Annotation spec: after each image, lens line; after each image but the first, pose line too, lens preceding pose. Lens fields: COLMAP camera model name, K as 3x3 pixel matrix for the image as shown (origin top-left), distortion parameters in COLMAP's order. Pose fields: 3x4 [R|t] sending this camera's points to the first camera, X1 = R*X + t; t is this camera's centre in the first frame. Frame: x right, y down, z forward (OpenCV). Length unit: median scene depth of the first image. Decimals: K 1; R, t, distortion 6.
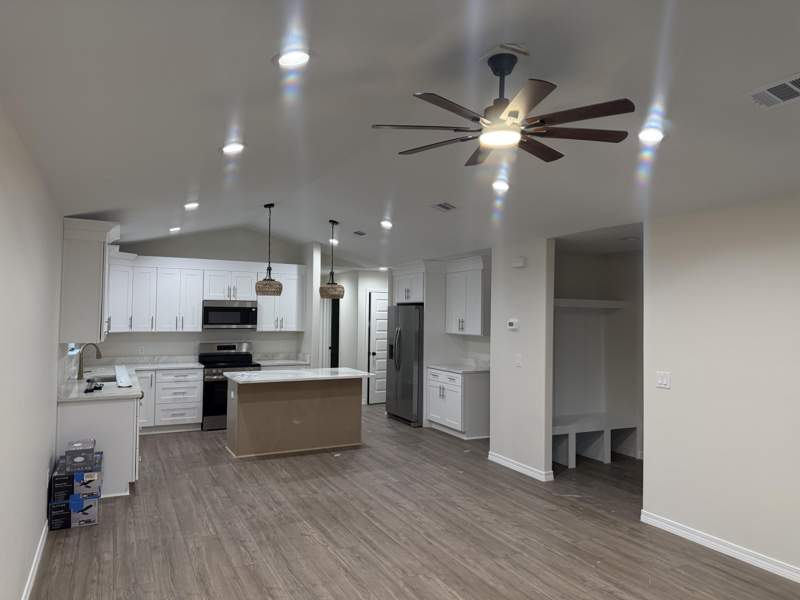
lens RADIAL K [[559.3, 0, 400.0], [0, 559.3, 300.0], [0, 0, 1]] dist [0.075684, -0.064369]
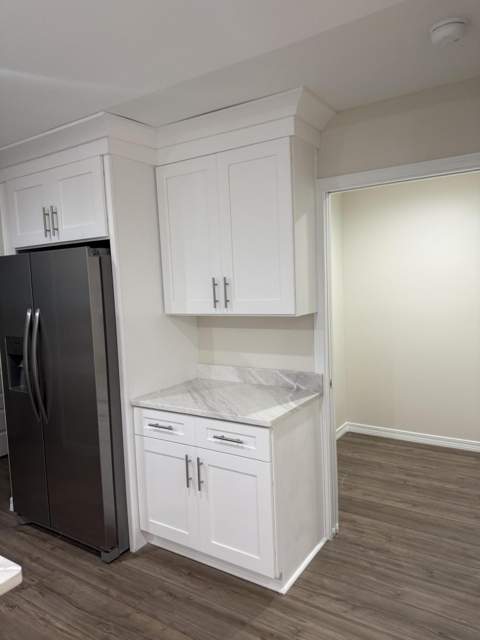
lens RADIAL K [[447.5, 0, 240.0], [0, 447.5, 320.0], [0, 0, 1]] dist [0.075684, -0.064369]
pose [[0.862230, -0.091052, 0.498266, -0.039842], [0.037473, 0.992481, 0.116518, 0.027839], [-0.505128, -0.081794, 0.859159, 0.718757]]
